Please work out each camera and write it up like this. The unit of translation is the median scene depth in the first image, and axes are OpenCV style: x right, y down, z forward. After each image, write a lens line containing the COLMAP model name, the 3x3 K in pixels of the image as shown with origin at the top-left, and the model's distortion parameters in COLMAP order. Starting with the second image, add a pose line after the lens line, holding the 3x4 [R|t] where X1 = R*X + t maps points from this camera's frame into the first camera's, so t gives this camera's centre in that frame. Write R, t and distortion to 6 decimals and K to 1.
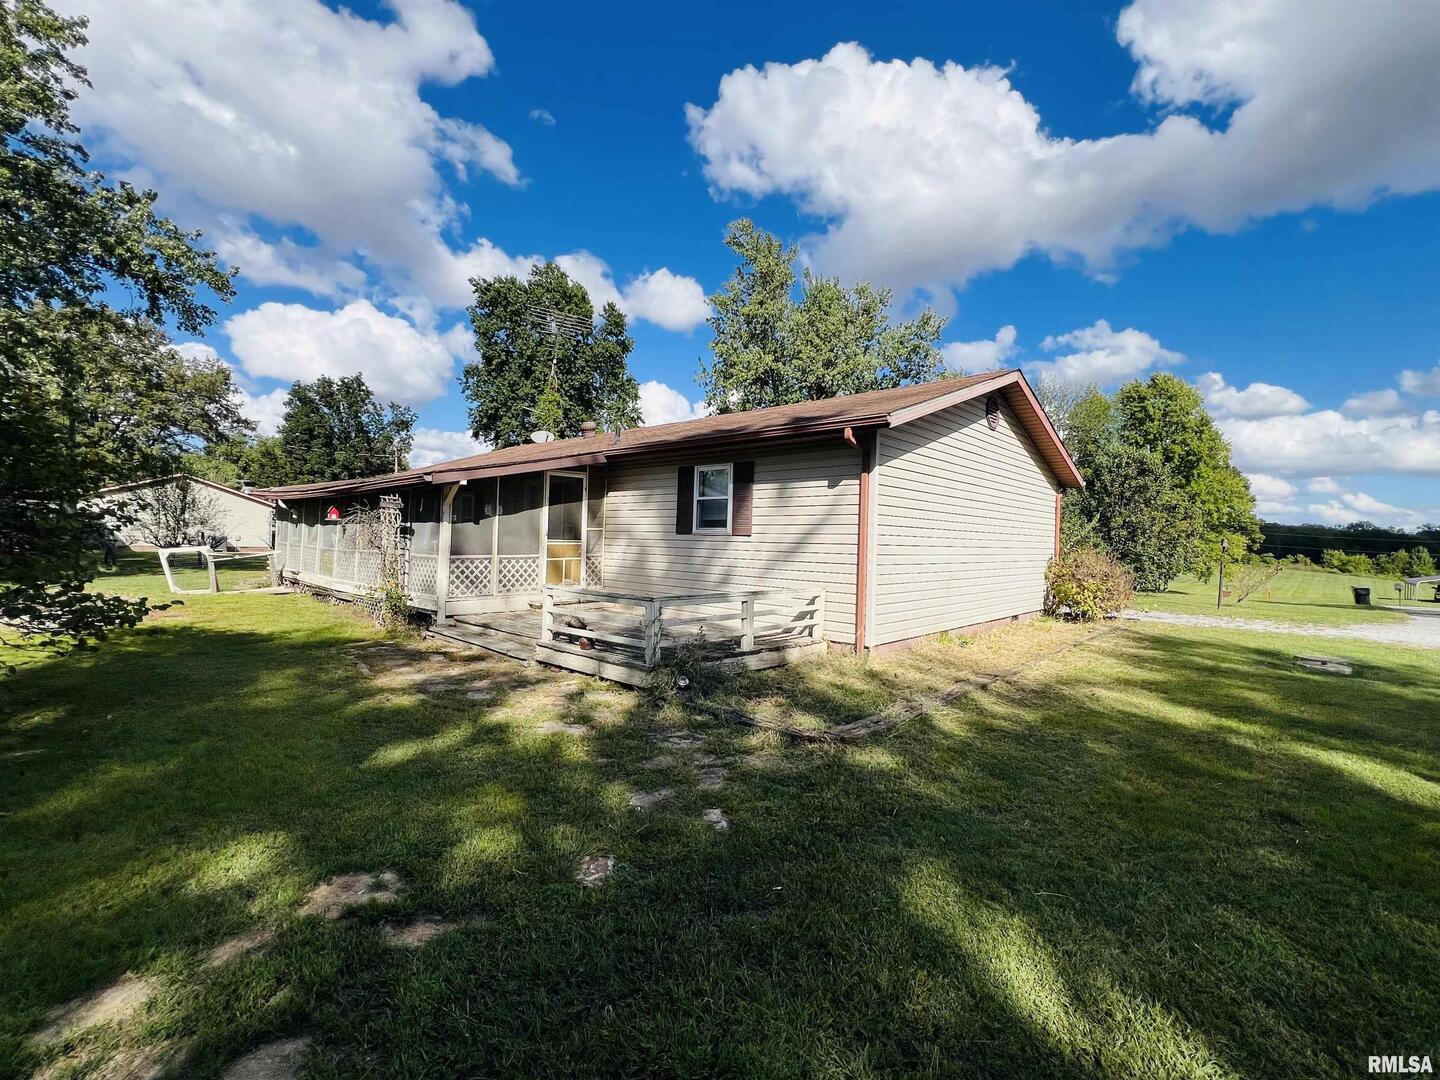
lens RADIAL K [[626.8, 0, 716.5], [0, 626.8, 535.4], [0, 0, 1]] dist [0.010252, -0.000129]
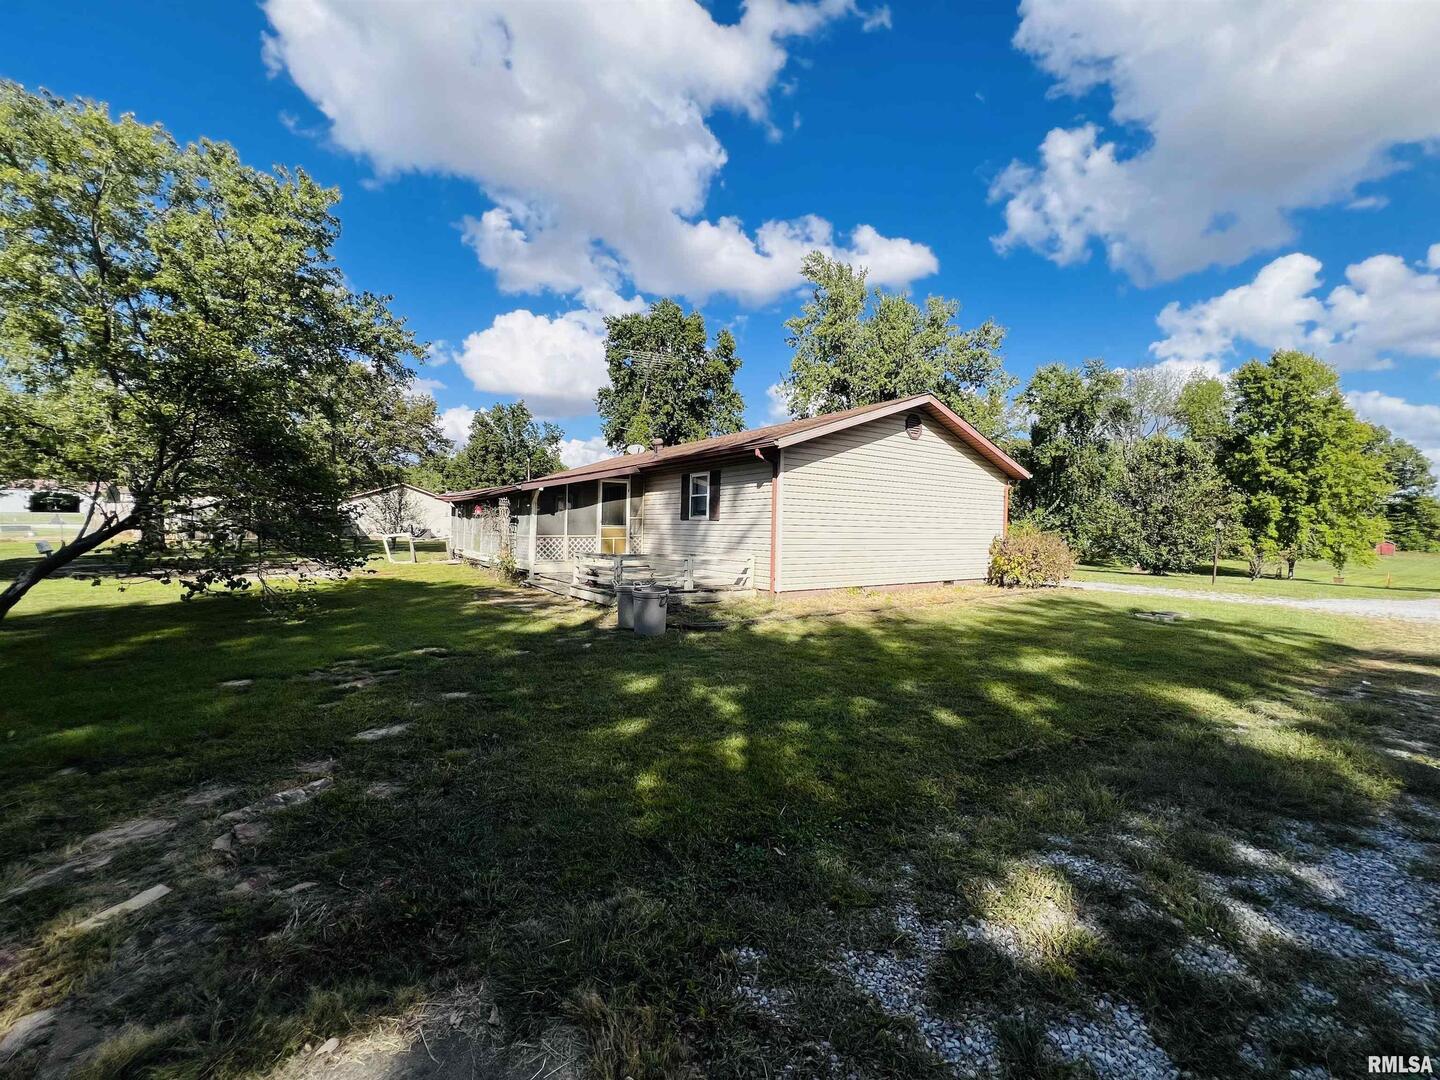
lens RADIAL K [[579.9, 0, 724.0], [0, 579.9, 536.3], [0, 0, 1]] dist [0.009621, -0.000213]
pose [[0.978802, -0.005907, -0.204723, 0.169575], [0.009171, 0.999845, 0.014999, 0.008462], [0.204603, -0.016559, 0.978705, -0.166359]]
